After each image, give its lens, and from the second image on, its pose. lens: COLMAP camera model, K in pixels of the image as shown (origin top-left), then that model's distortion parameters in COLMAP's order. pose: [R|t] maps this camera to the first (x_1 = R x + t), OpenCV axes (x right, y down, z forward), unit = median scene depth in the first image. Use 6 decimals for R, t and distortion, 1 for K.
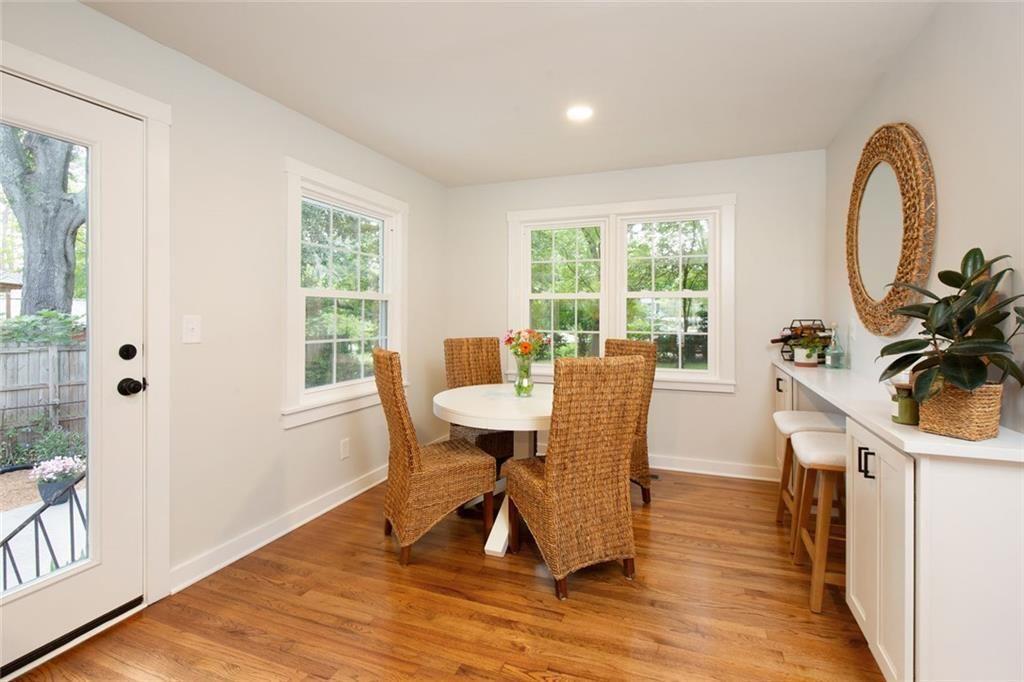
lens RADIAL K [[481.1, 0, 517.0], [0, 481.1, 311.2], [0, 0, 1]] dist [0.000667, -0.000163]
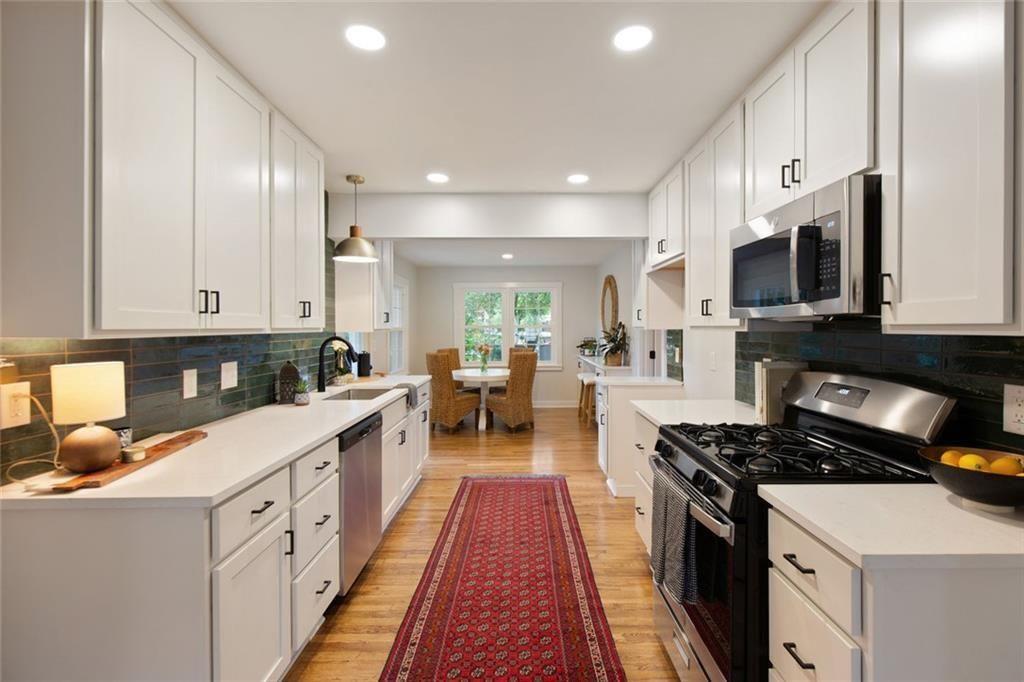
lens RADIAL K [[468.3, 0, 523.3], [0, 468.3, 328.2], [0, 0, 1]] dist [-0.000511, -0.000806]
pose [[0.931981, -0.006890, 0.362442, -0.743737], [0.004788, 0.999966, 0.006698, -0.062486], [-0.362476, -0.004507, 0.931982, -1.421613]]
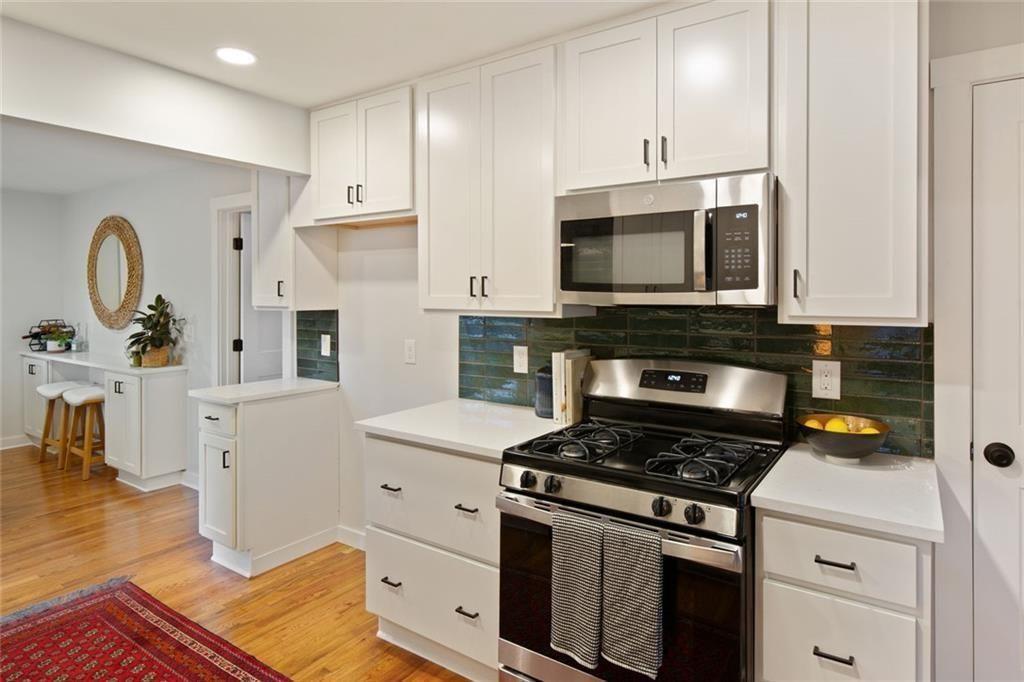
lens RADIAL K [[581.4, 0, 530.8], [0, 581.4, 296.3], [0, 0, 1]] dist [-0.003259, 0.001269]
pose [[0.224743, -0.008168, 0.974384, -0.937640], [-0.002299, 0.999958, 0.008913, -0.089913], [-0.974415, -0.004243, 0.224715, -0.940434]]
